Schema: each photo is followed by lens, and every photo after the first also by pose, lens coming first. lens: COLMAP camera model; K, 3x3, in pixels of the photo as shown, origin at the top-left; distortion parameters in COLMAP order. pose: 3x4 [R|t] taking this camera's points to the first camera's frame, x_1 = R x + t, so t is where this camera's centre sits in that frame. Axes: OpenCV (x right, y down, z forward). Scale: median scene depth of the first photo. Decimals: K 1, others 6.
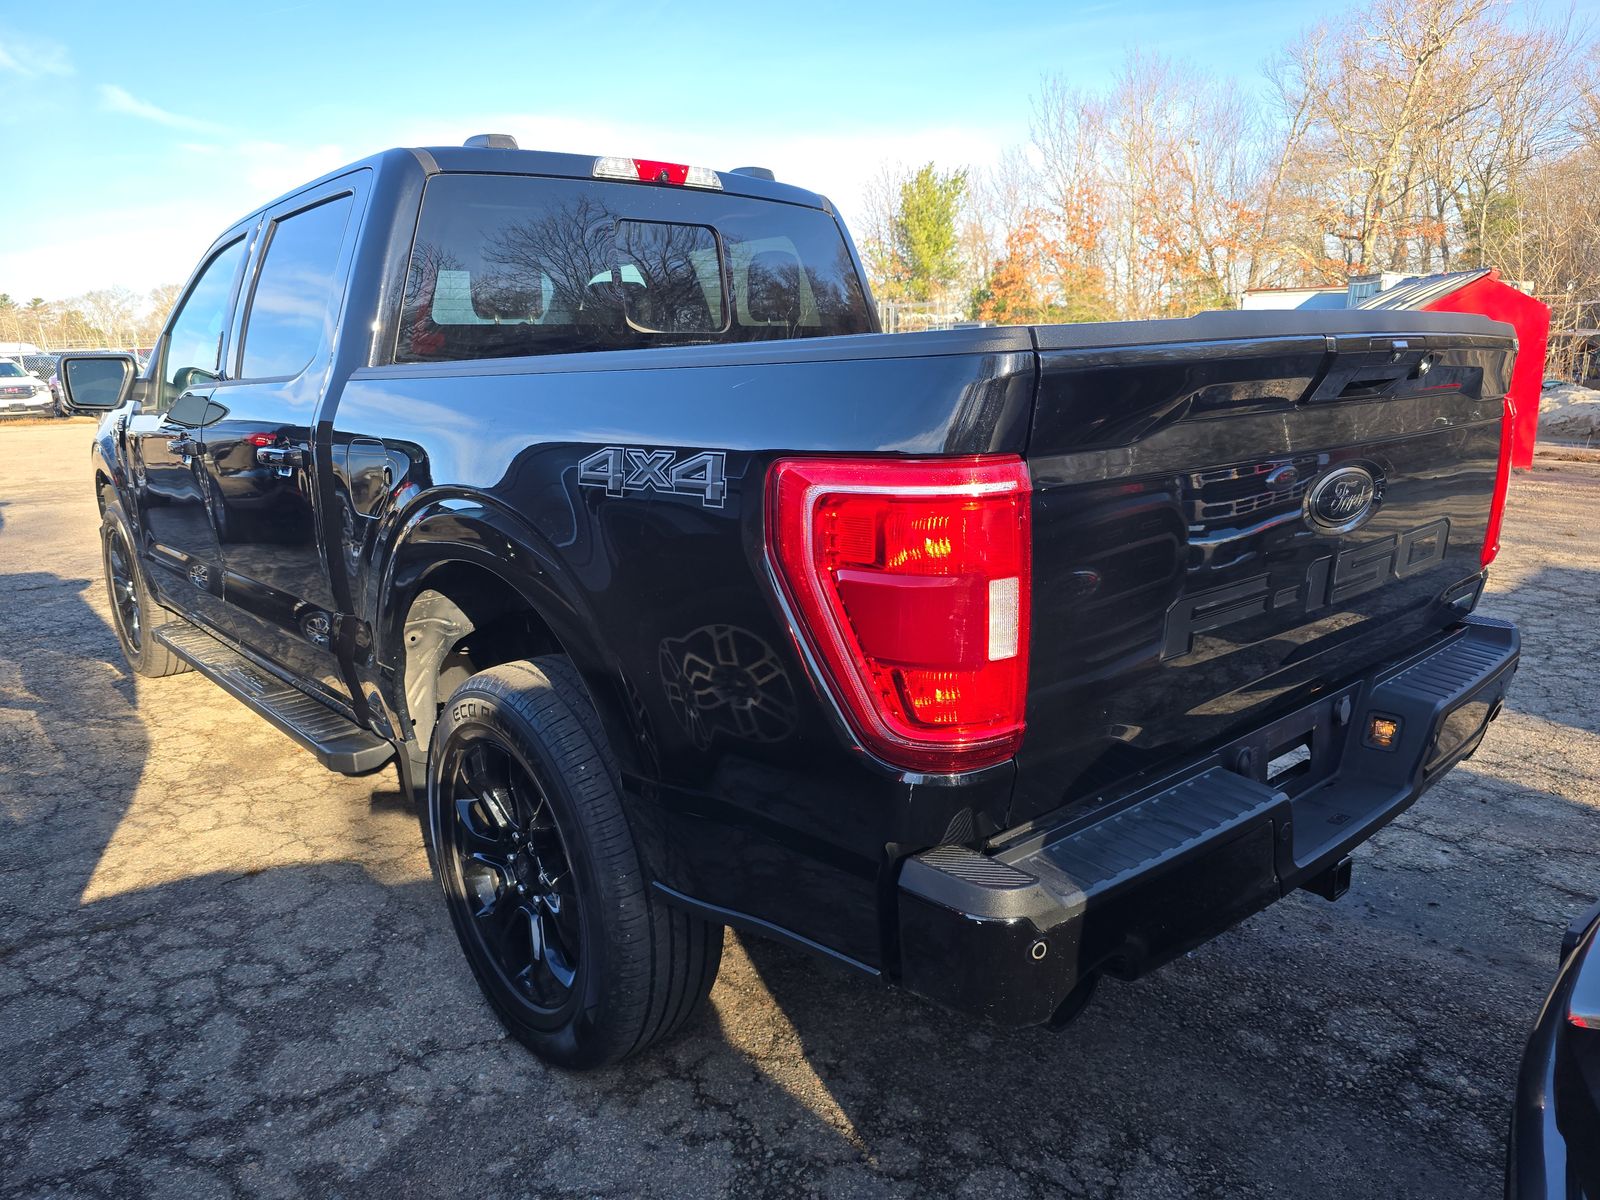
lens RADIAL K [[1077.6, 0, 800.0], [0, 1077.6, 600.0], [0, 0, 1]] dist [0.026573, -0.004142]
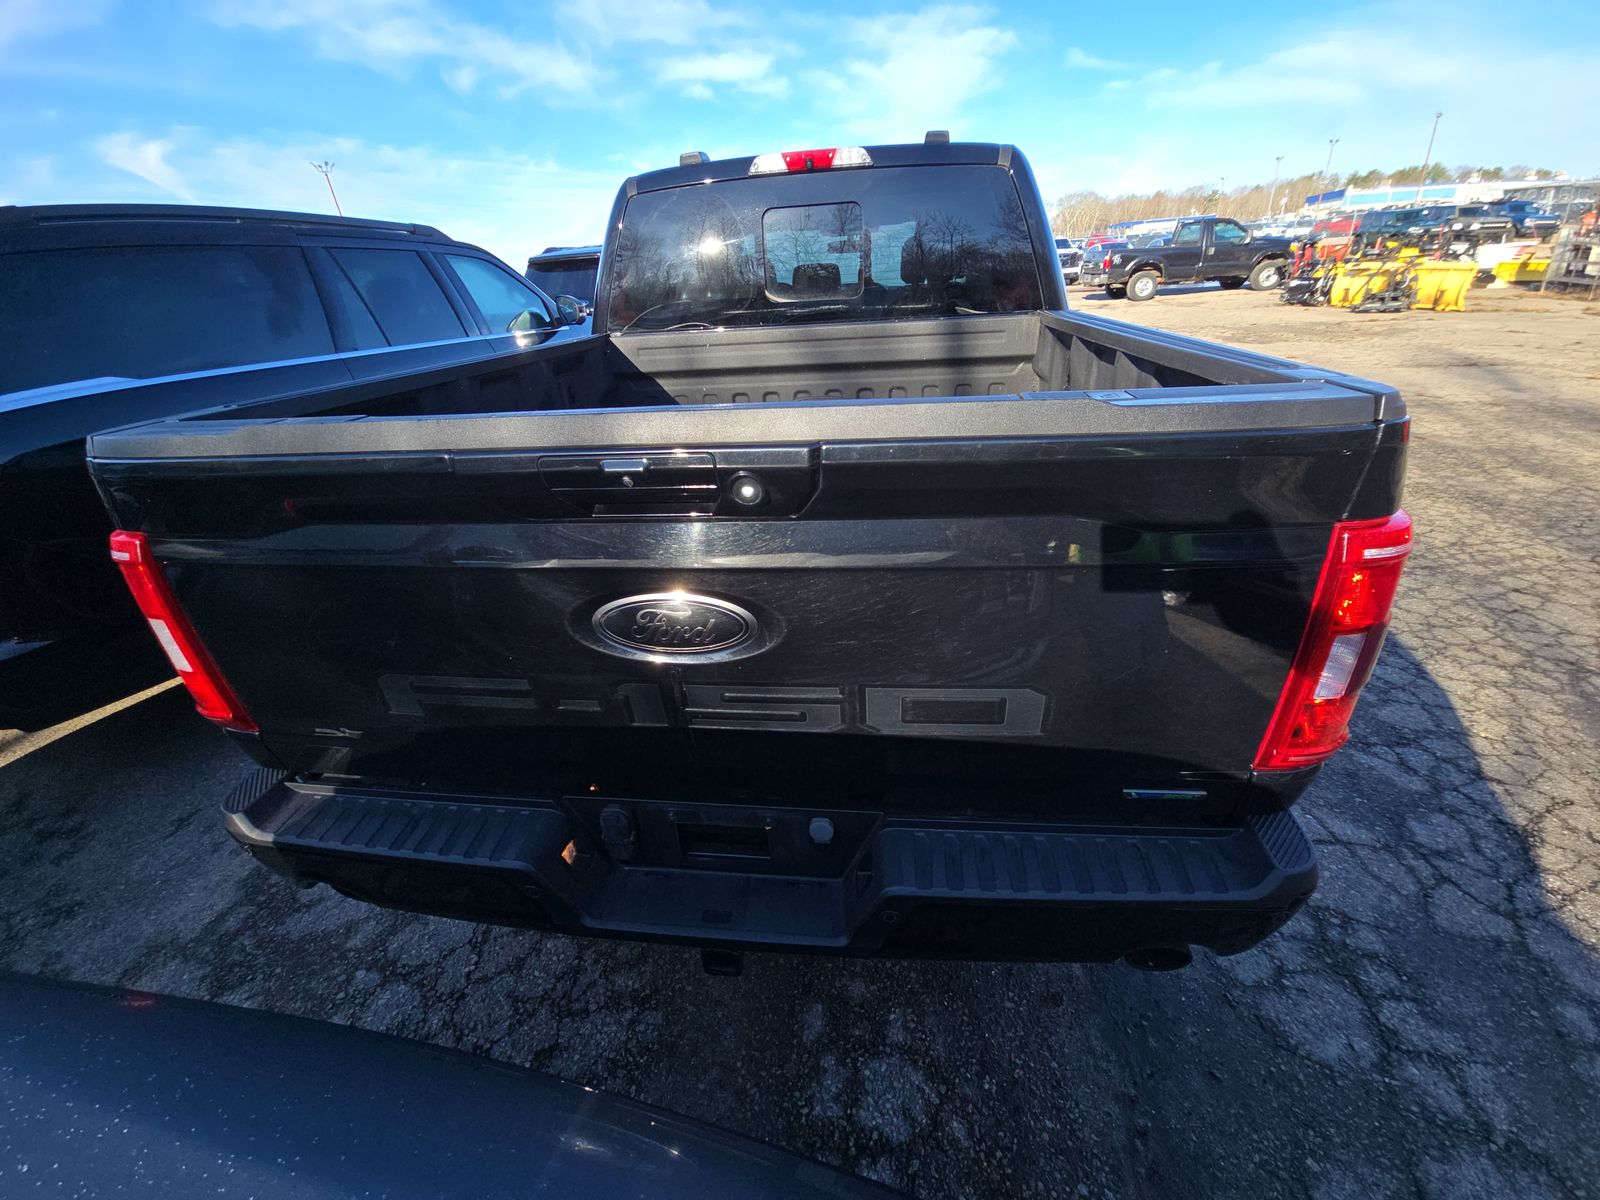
lens RADIAL K [[644.1, 0, 800.0], [0, 644.1, 600.0], [0, 0, 1]] dist [-0.000337, 0.000059]
pose [[0.665770, 0.332716, -0.667870, 0.542606], [-0.123622, 0.931895, 0.341013, -0.184317], [0.735845, -0.144472, 0.661558, 0.453151]]
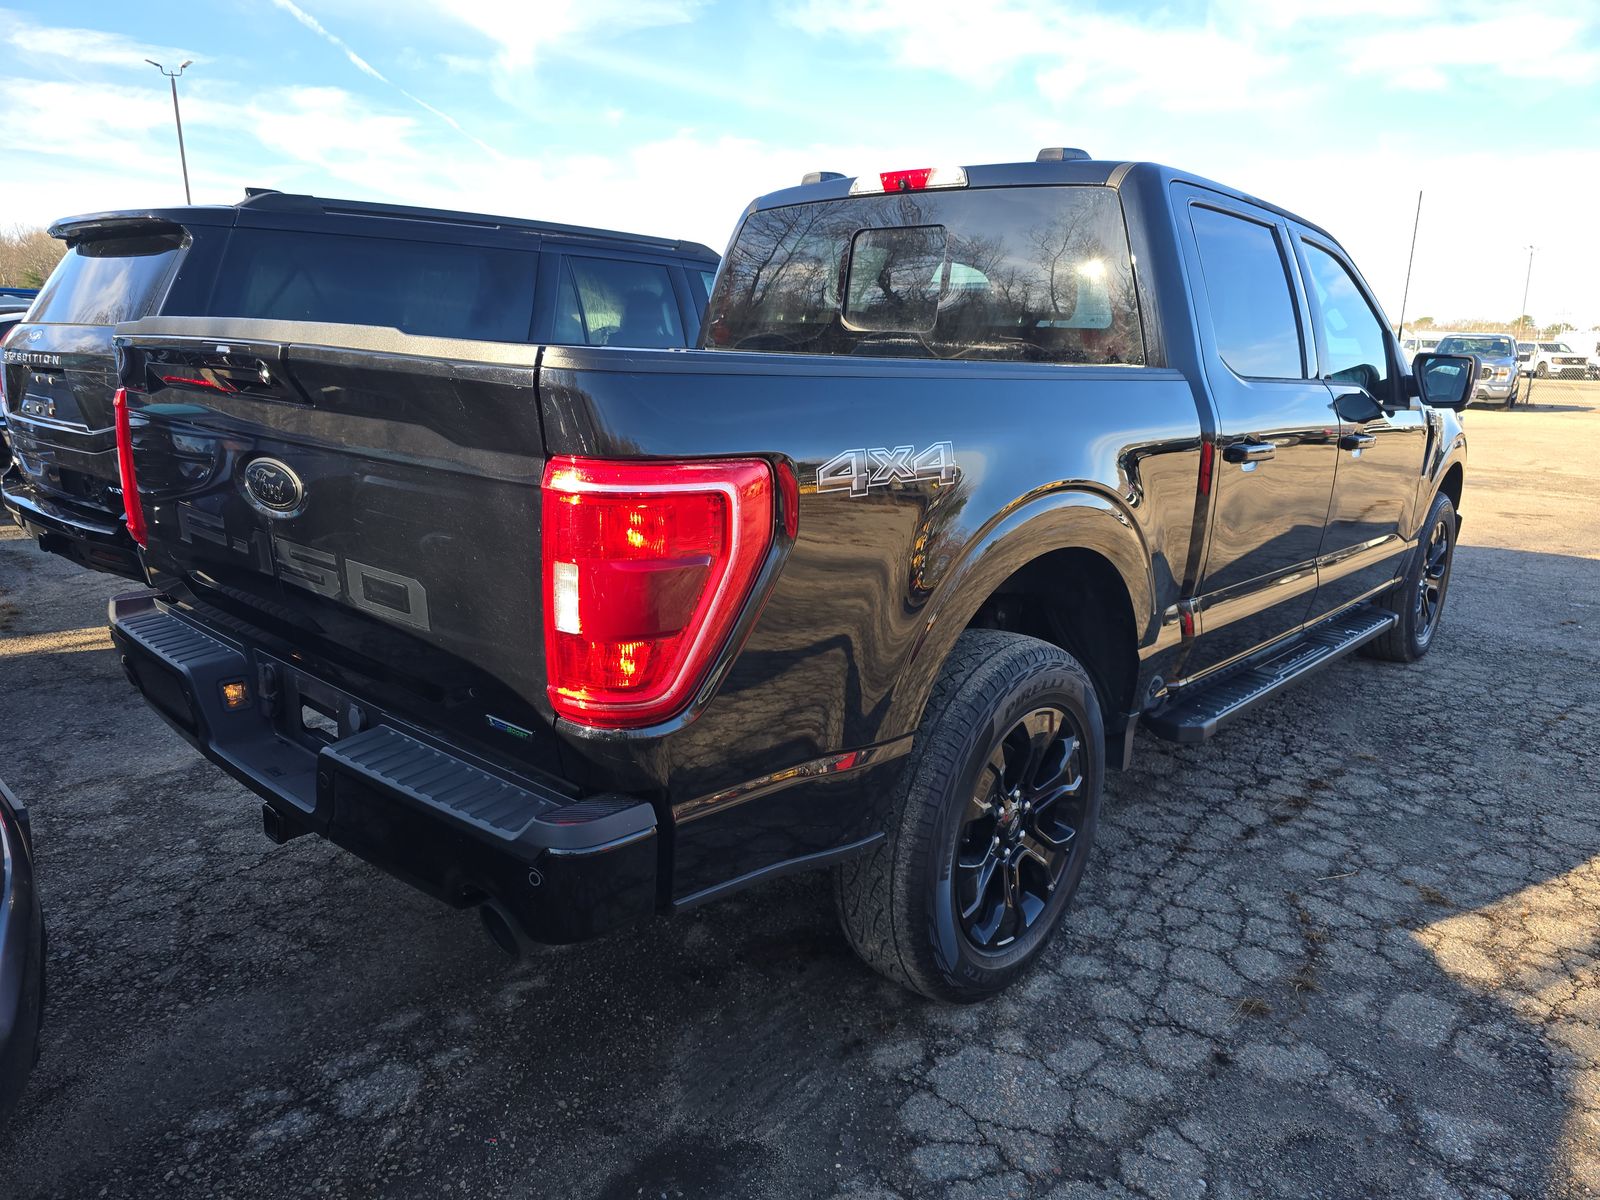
lens RADIAL K [[1077.6, 0, 800.0], [0, 1077.6, 600.0], [0, 0, 1]] dist [0.026573, -0.004142]
pose [[0.123451, 0.263665, -0.956682, 1.025366], [-0.246848, 0.941913, 0.227741, -0.232192], [0.961159, 0.208040, 0.181365, 0.826217]]
